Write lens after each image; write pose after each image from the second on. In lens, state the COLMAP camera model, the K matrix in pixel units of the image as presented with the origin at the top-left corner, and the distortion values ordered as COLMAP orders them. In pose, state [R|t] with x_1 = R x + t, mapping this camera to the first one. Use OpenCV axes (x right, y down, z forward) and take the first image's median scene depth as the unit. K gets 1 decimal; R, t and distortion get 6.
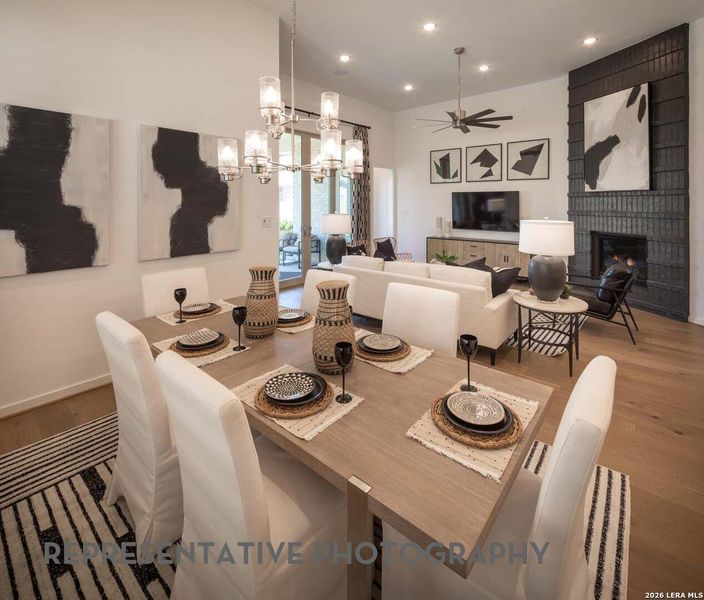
lens RADIAL K [[349.0, 0, 362.0], [0, 349.0, 201.9], [0, 0, 1]] dist [0.004107, -0.001541]
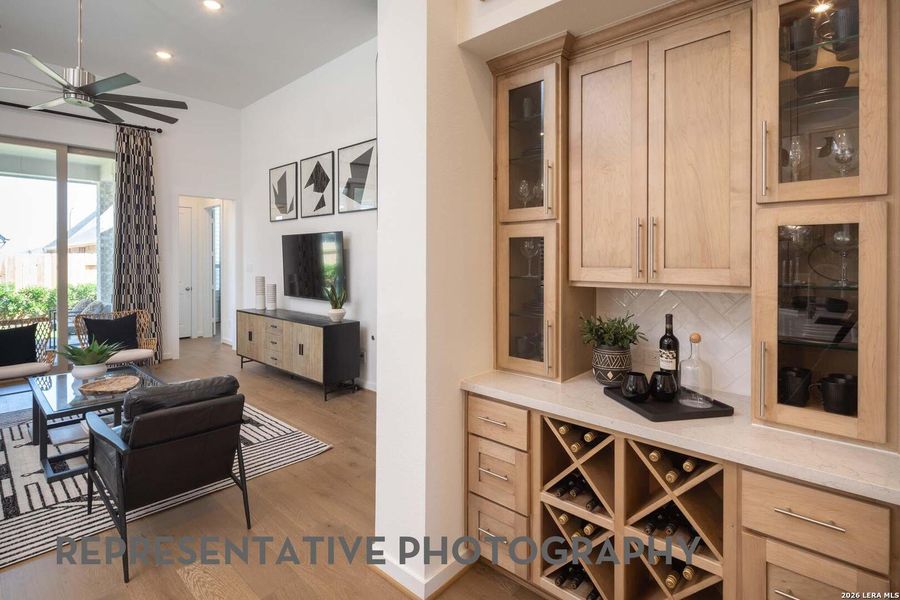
lens RADIAL K [[439.4, 0, 457.0], [0, 439.4, 262.8], [0, 0, 1]] dist [0.005549, -0.003909]
pose [[0.999776, 0.001325, -0.021118, 0.892756], [-0.001114, 0.999949, 0.010004, 0.018299], [0.021131, -0.009979, 0.999727, 0.374764]]
